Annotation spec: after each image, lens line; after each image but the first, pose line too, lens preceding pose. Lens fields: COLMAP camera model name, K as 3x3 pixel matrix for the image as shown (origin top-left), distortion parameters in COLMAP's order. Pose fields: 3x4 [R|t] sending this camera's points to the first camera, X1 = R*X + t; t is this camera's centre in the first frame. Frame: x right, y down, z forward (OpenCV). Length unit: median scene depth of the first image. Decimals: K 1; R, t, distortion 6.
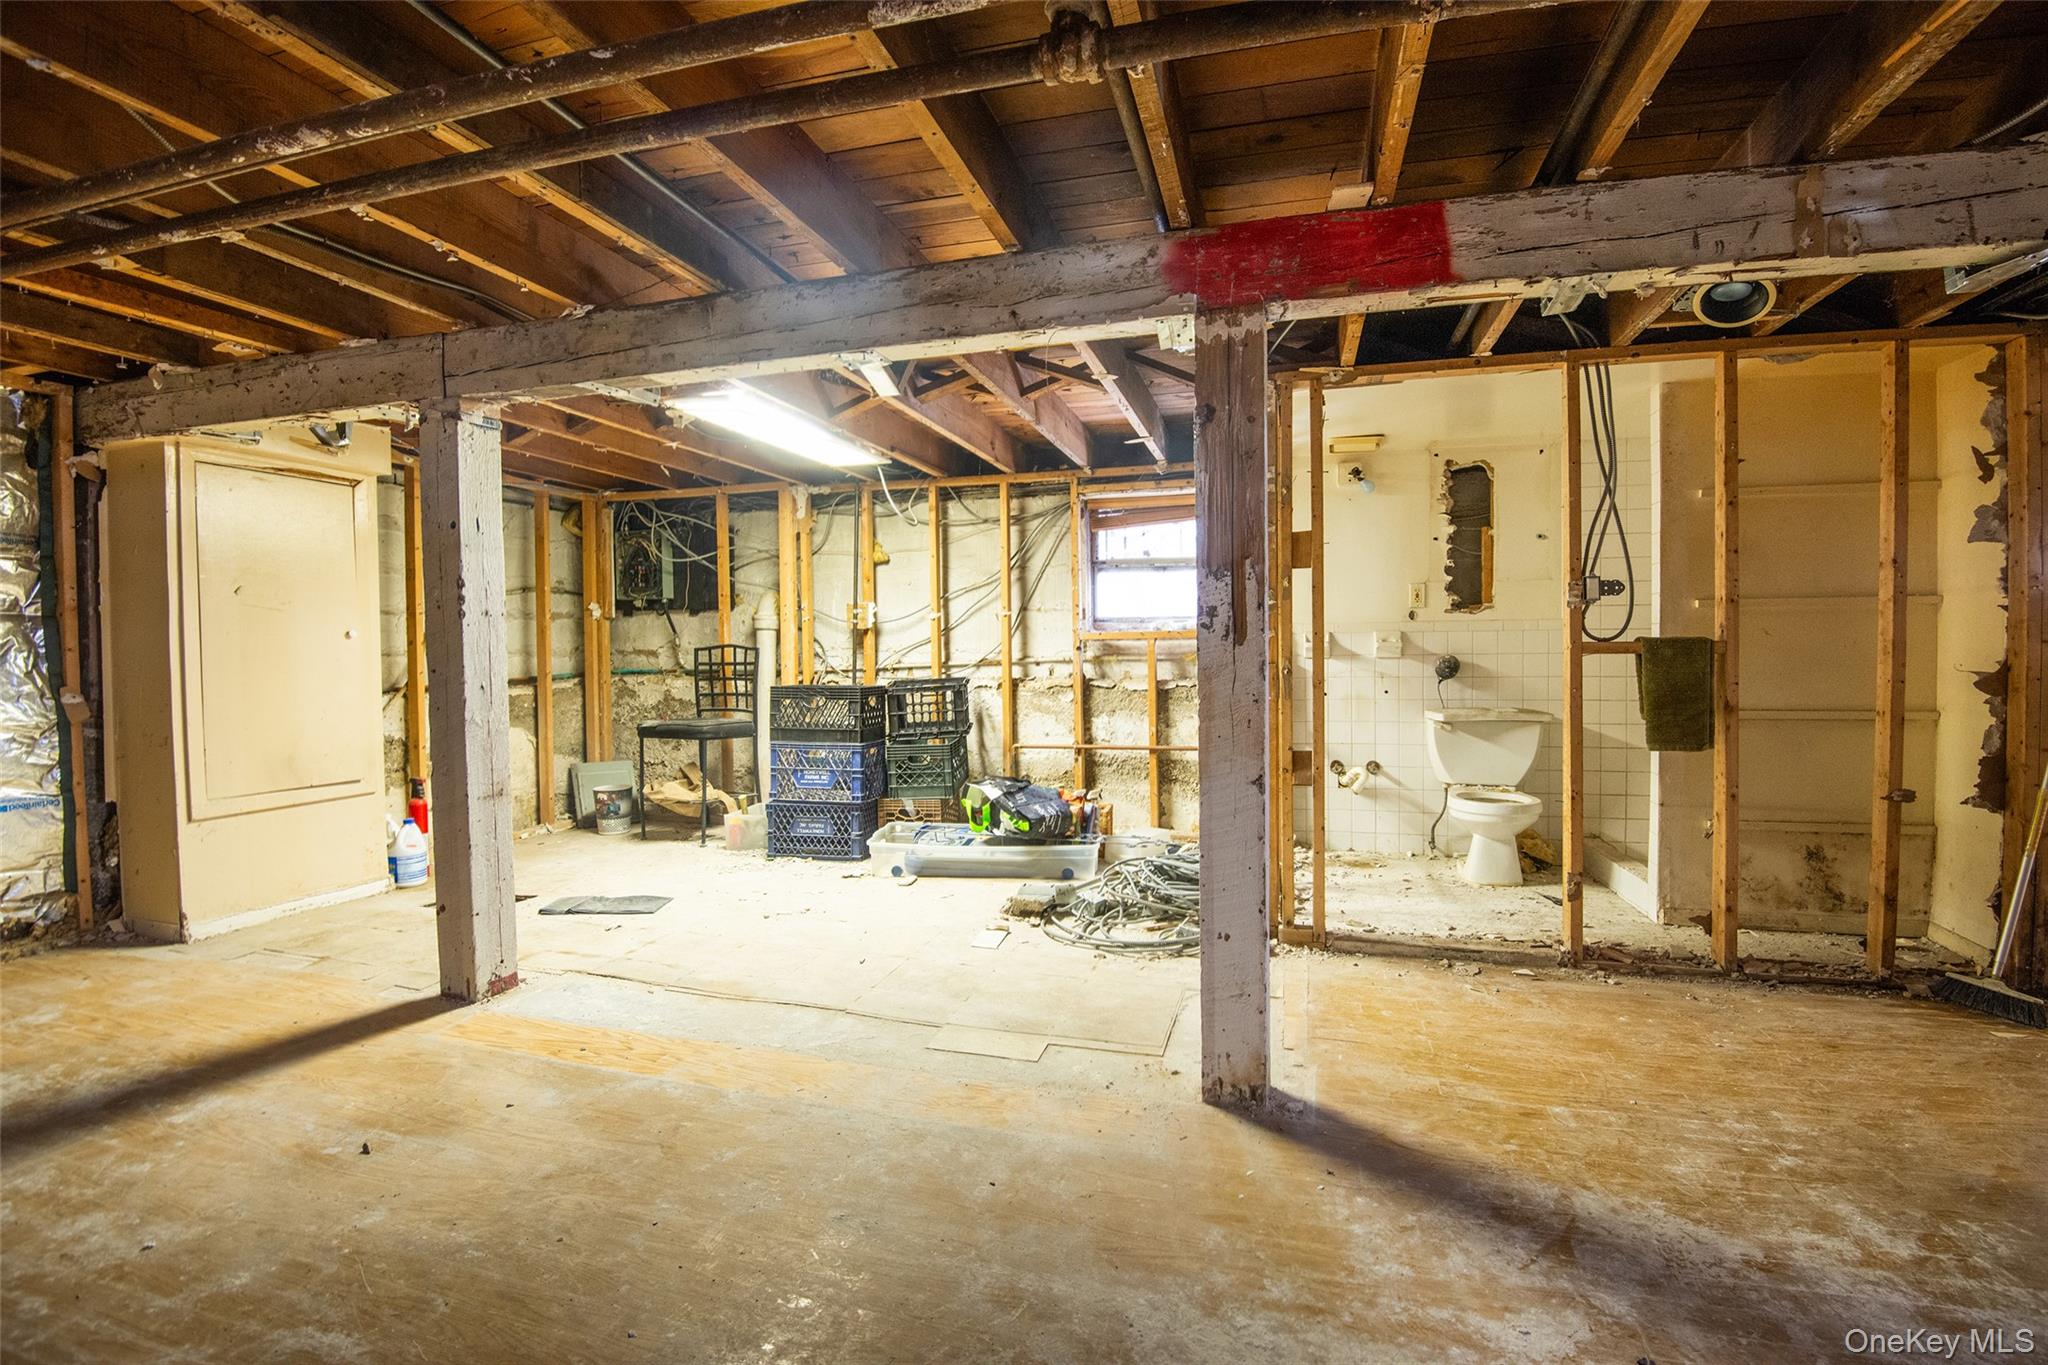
lens RADIAL K [[945.5, 0, 1037.7], [0, 945.5, 669.7], [0, 0, 1]] dist [-0.007110, -0.017553]
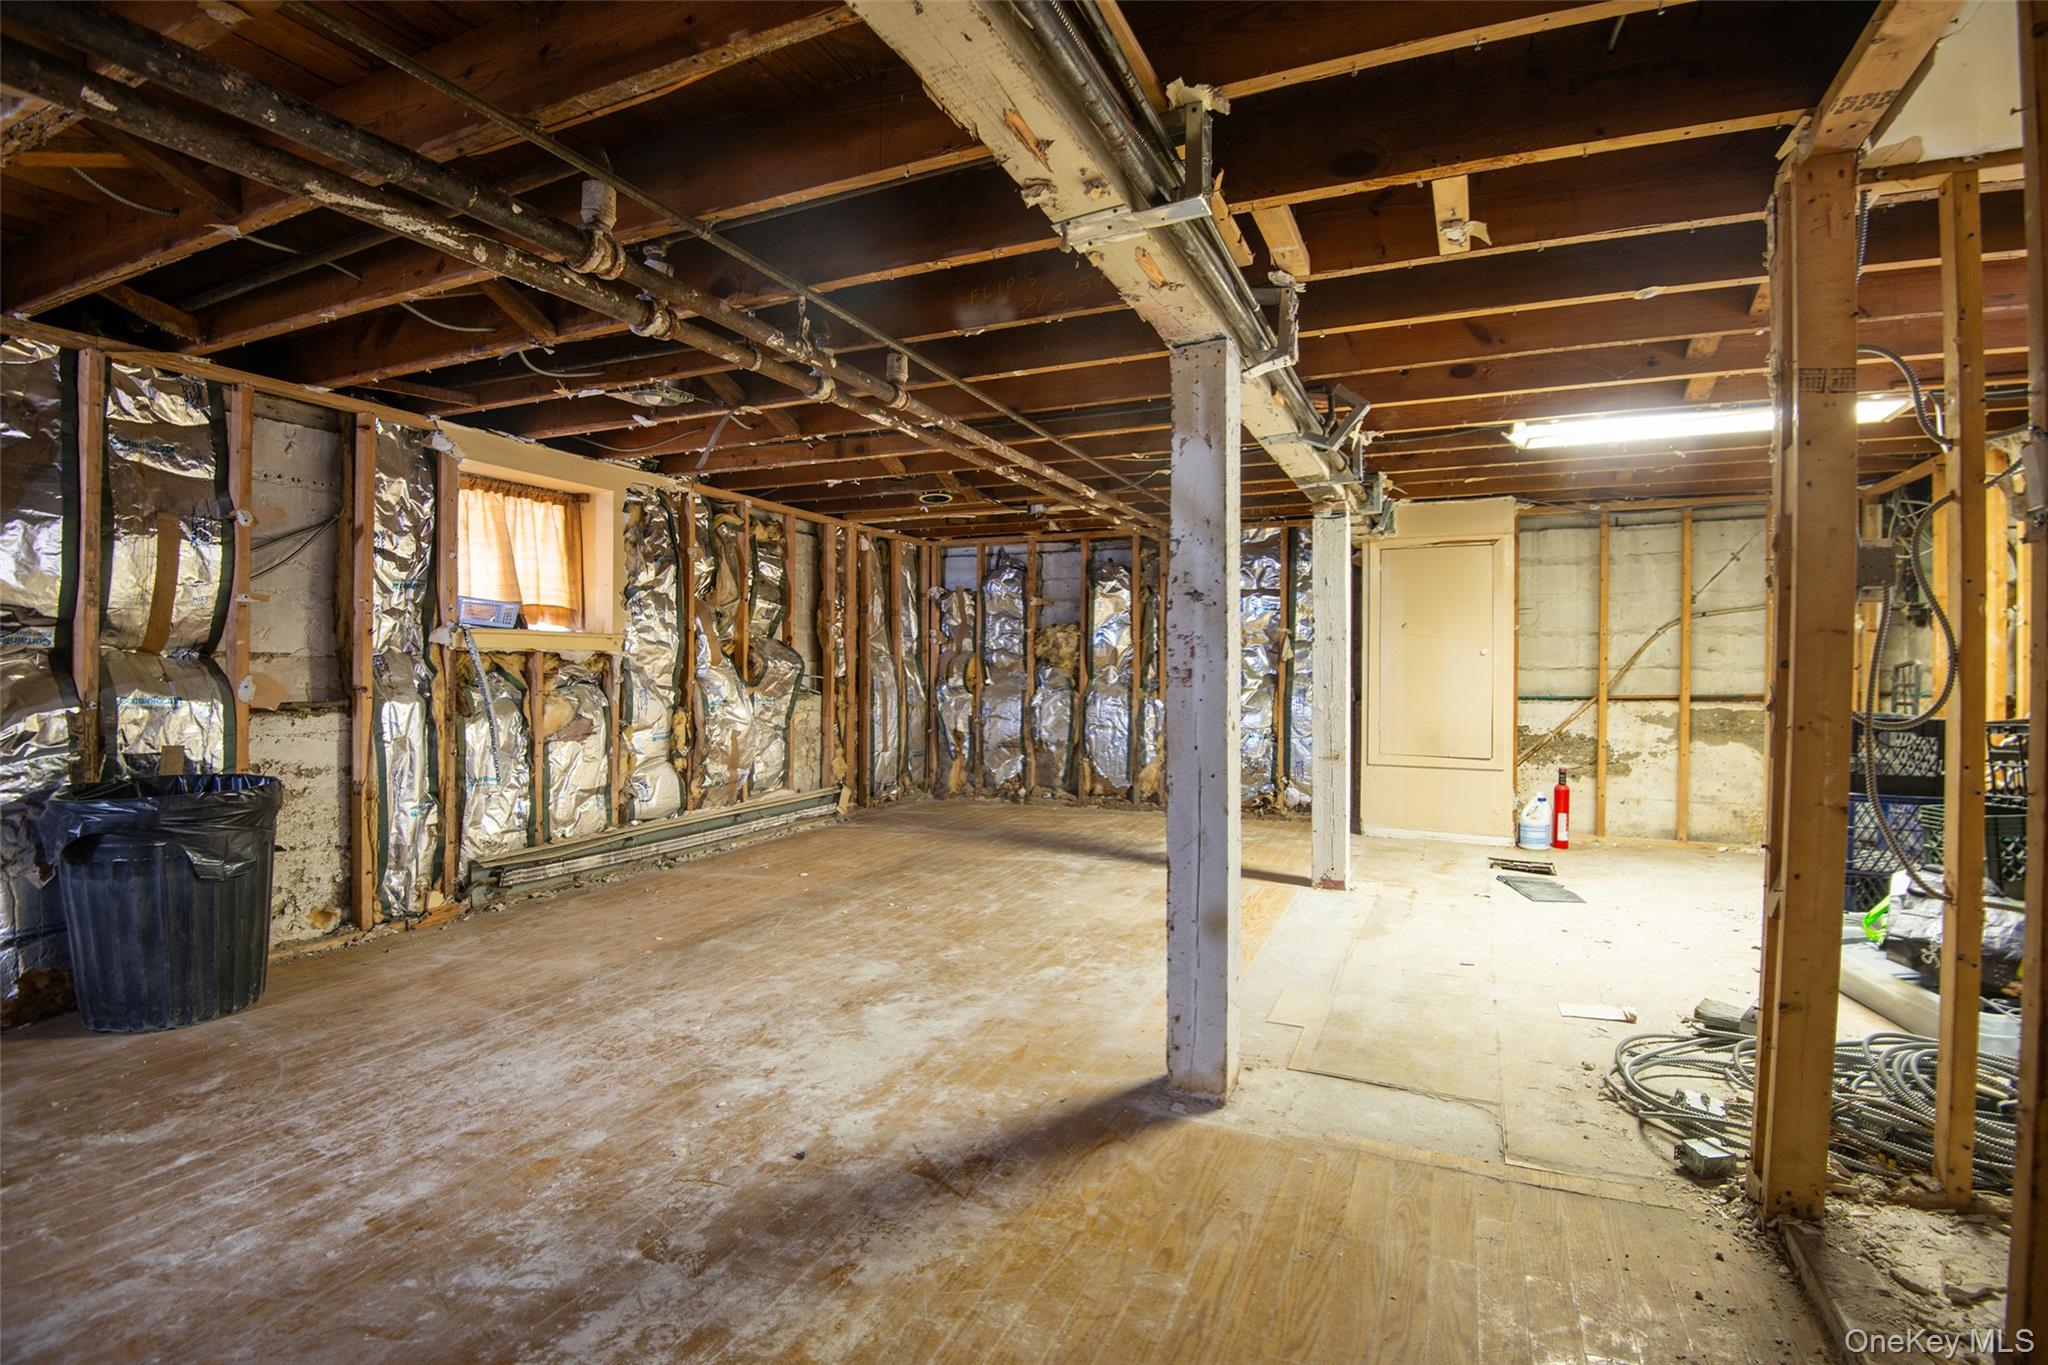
lens RADIAL K [[945.5, 0, 1037.7], [0, 945.5, 669.7], [0, 0, 1]] dist [-0.007110, -0.017553]
pose [[-0.153133, 0.005238, -0.988192, 1.518243], [-0.030396, 0.999488, 0.010008, -0.012112], [0.987738, 0.031569, -0.152895, 1.166103]]
